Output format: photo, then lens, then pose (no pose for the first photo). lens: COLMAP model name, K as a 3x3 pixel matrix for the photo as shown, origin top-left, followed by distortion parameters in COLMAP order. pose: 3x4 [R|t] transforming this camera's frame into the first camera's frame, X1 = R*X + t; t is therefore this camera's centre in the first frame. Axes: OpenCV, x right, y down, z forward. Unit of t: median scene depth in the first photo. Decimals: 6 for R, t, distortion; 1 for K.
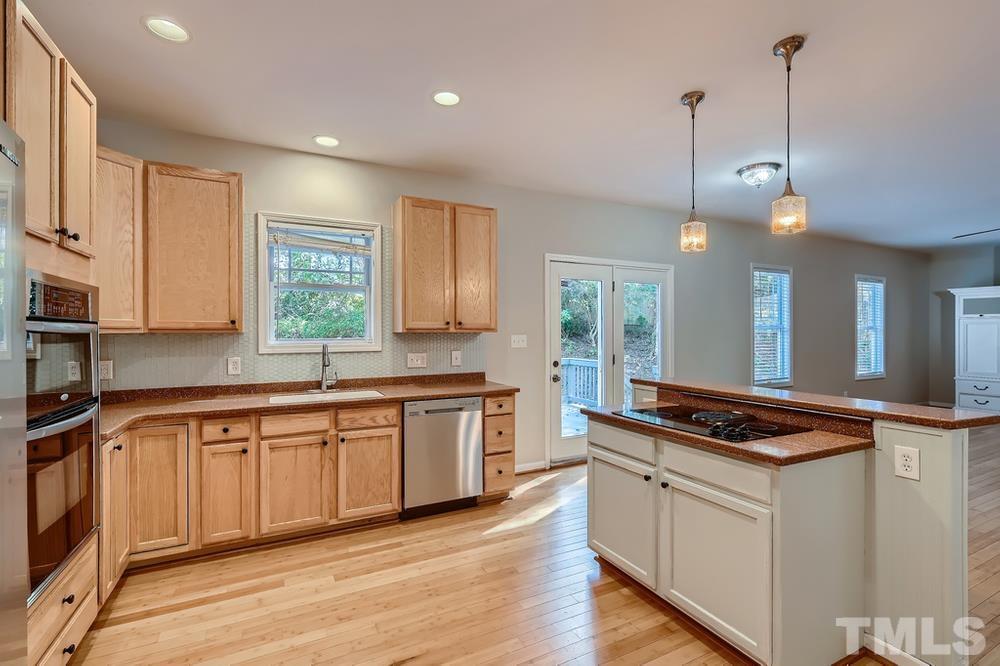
lens RADIAL K [[451.5, 0, 498.5], [0, 451.5, 334.4], [0, 0, 1]] dist [-0.005040, -0.000473]
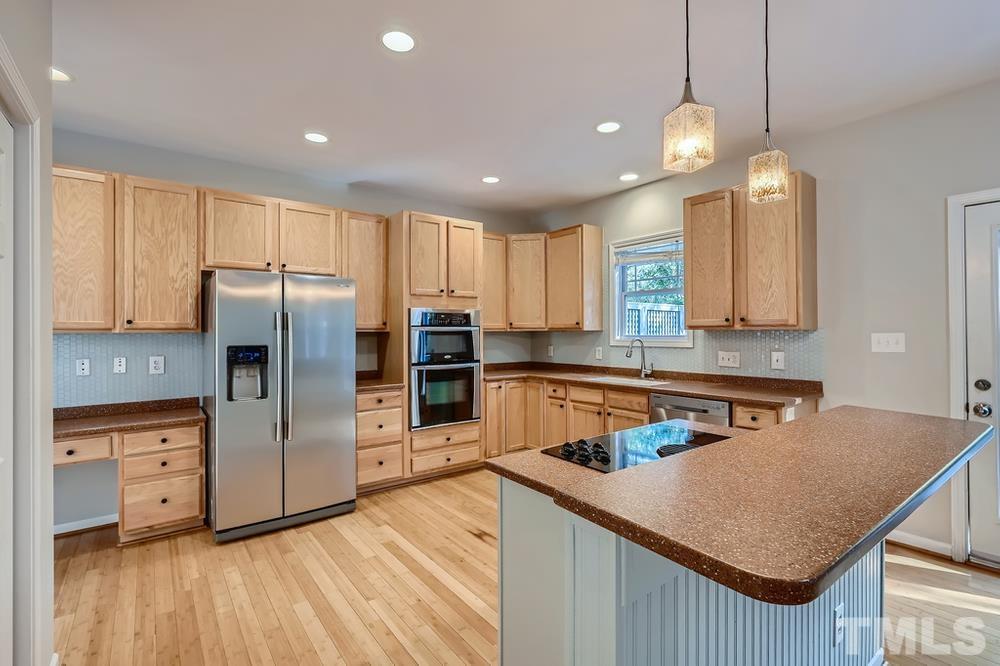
lens RADIAL K [[456.0, 0, 501.0], [0, 456.0, 327.2], [0, 0, 1]] dist [-0.002825, -0.000635]
pose [[0.183124, -0.005746, -0.983073, 0.796836], [0.000036, 0.999983, -0.005838, -0.004860], [0.983090, 0.001034, 0.183121, 0.418676]]
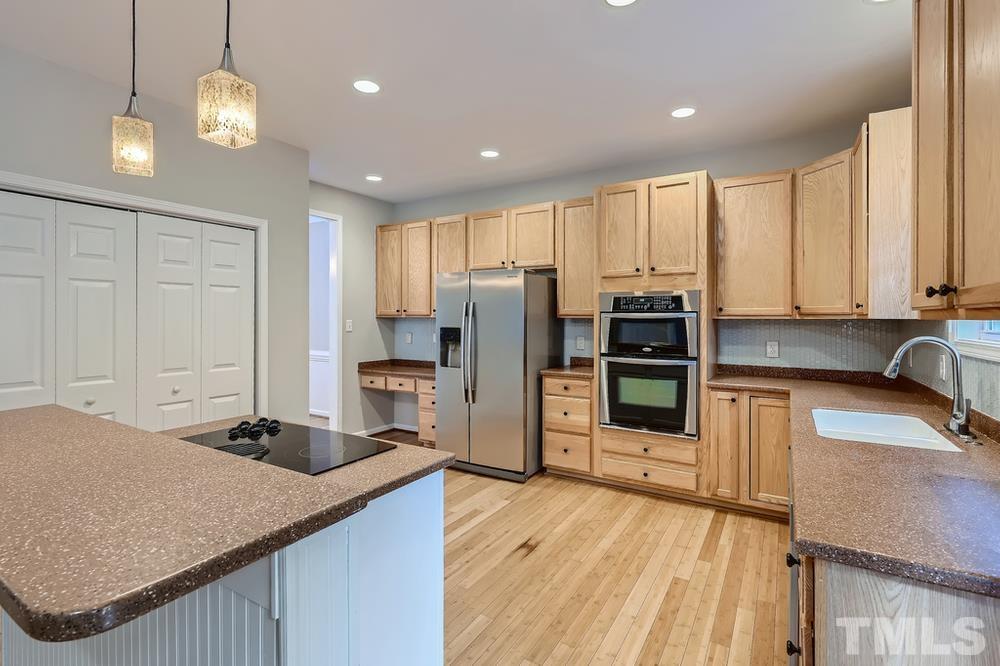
lens RADIAL K [[466.8, 0, 497.4], [0, 466.8, 317.1], [0, 0, 1]] dist [-0.000879, -0.000103]
pose [[-0.850253, 0.002772, -0.526367, 0.365563], [-0.001004, 0.999976, 0.006887, -0.010912], [0.526374, 0.006384, -0.850229, 1.243135]]
